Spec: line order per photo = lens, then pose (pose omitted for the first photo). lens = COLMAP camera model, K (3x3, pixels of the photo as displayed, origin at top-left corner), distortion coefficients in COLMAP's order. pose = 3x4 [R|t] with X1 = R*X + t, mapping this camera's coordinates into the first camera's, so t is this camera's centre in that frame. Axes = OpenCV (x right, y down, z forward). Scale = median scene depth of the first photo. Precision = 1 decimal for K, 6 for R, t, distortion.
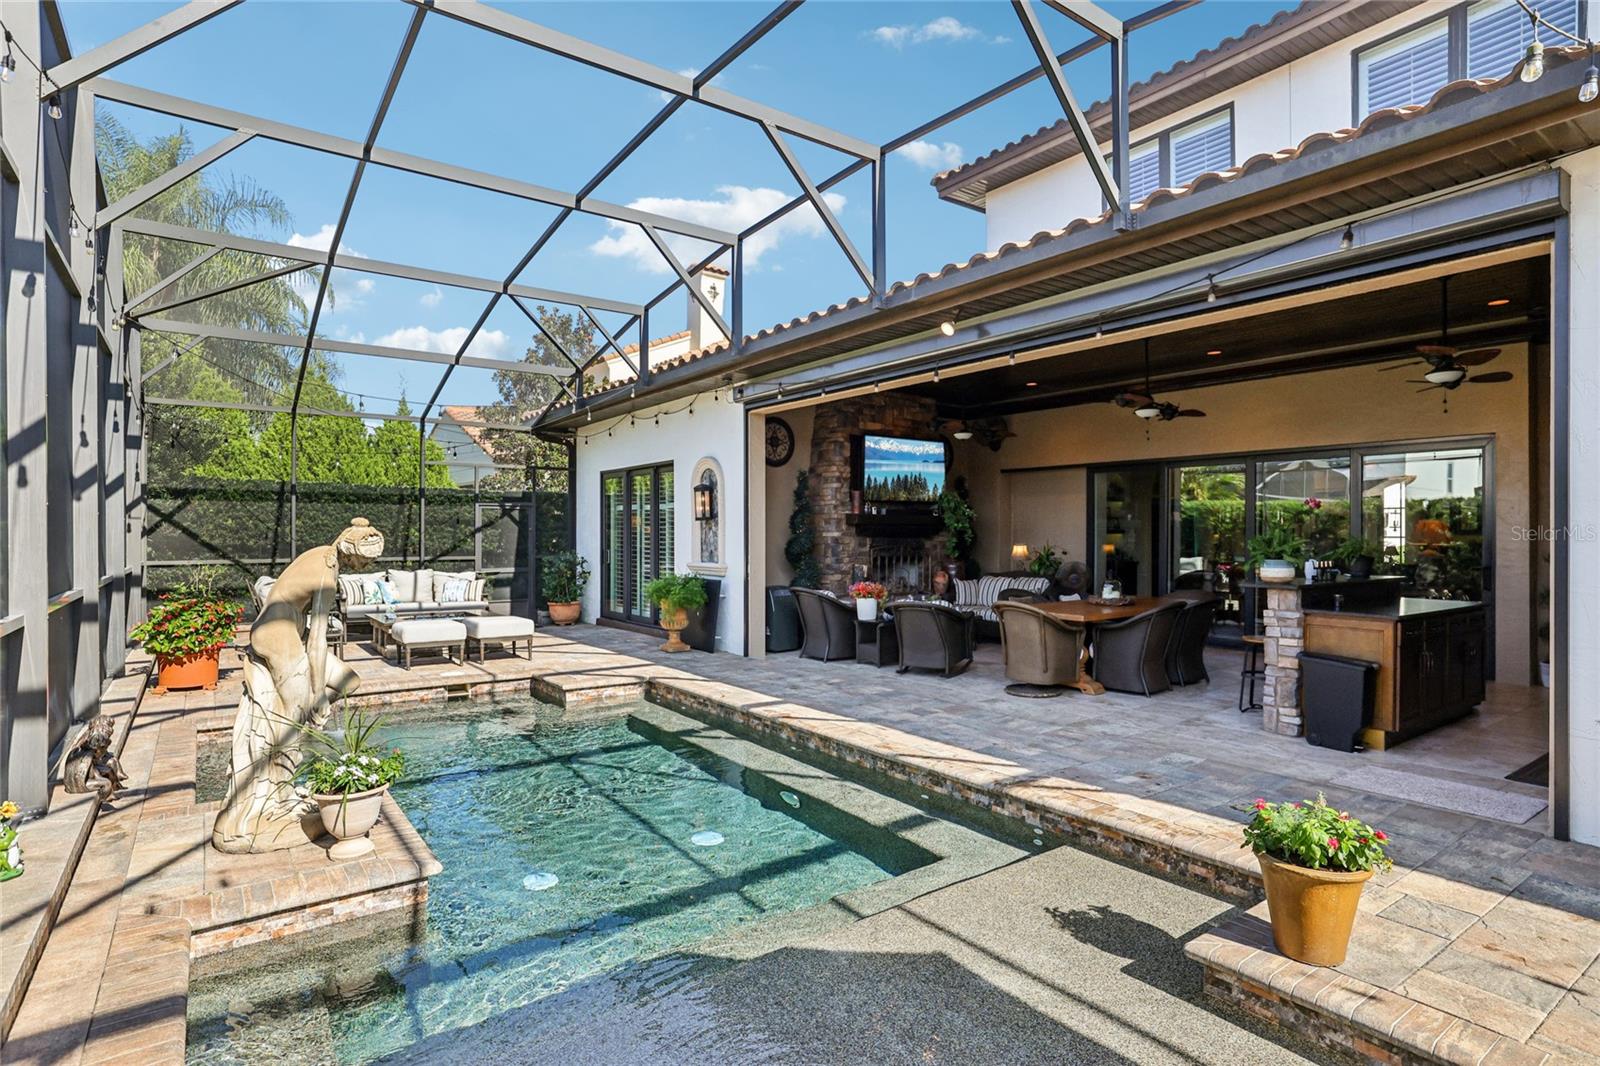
lens RADIAL K [[824.8, 0, 800.0], [0, 824.8, 533.0], [0, 0, 1]] dist [-0.043123, 0.028912]
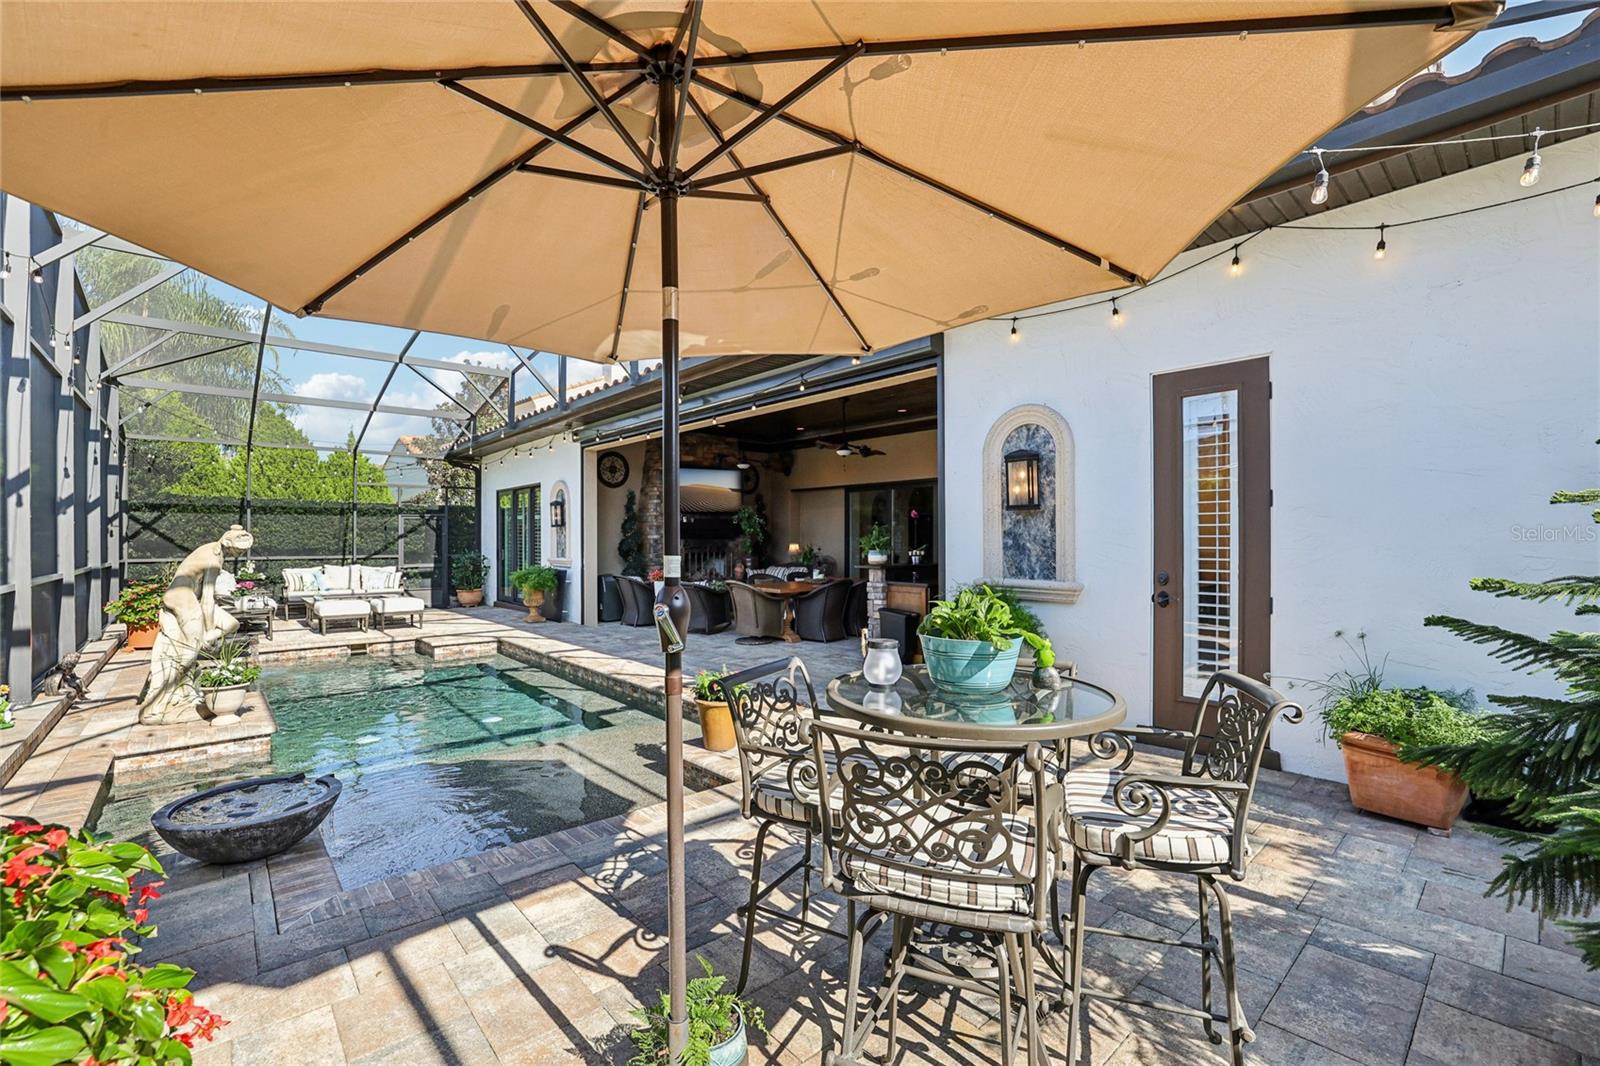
lens RADIAL K [[695.0, 0, 800.0], [0, 695.0, 533.0], [0, 0, 1]] dist [-0.044997, 0.018455]
pose [[0.996365, -0.003726, 0.085101, 0.202137], [0.004317, 0.999968, -0.006761, 0.004757], [-0.085073, 0.007104, 0.996349, -0.197968]]
